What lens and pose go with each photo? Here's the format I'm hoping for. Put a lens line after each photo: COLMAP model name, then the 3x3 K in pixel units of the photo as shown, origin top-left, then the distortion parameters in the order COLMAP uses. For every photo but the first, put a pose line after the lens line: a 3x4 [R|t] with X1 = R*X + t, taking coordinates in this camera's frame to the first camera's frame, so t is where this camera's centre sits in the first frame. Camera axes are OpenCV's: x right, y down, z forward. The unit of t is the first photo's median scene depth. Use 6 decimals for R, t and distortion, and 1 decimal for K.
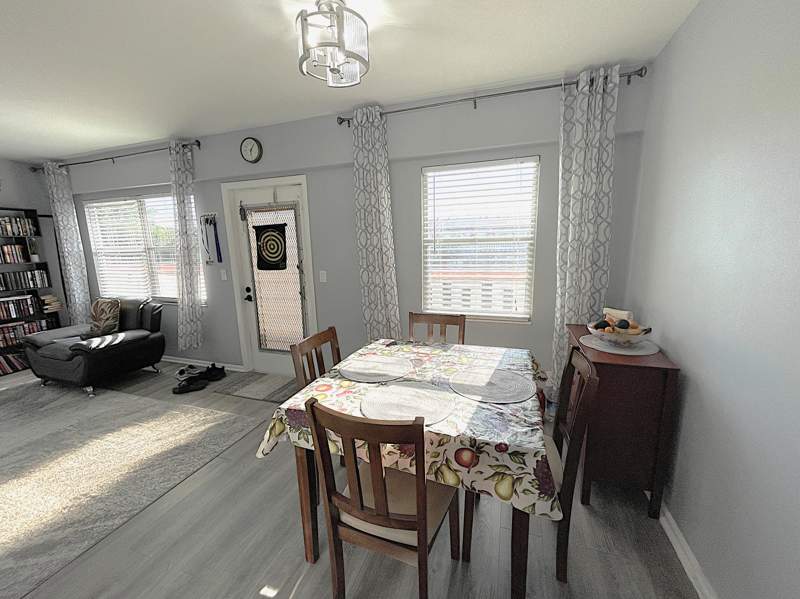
lens RADIAL K [[328.1, 0, 395.2], [0, 328.1, 299.8], [0, 0, 1]] dist [-0.000909, -0.000167]
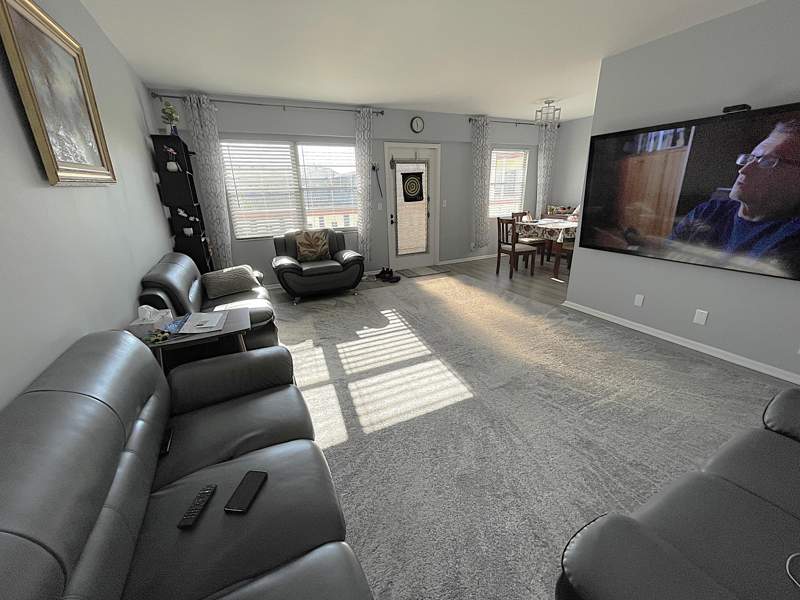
lens RADIAL K [[322.9, 0, 398.3], [0, 322.9, 299.8], [0, 0, 1]] dist [-0.001322, -0.000148]
pose [[0.702634, -0.226459, 0.674553, -1.625837], [0.134636, 0.973191, 0.186476, 0.075074], [-0.698698, -0.040205, 0.714286, -0.114344]]
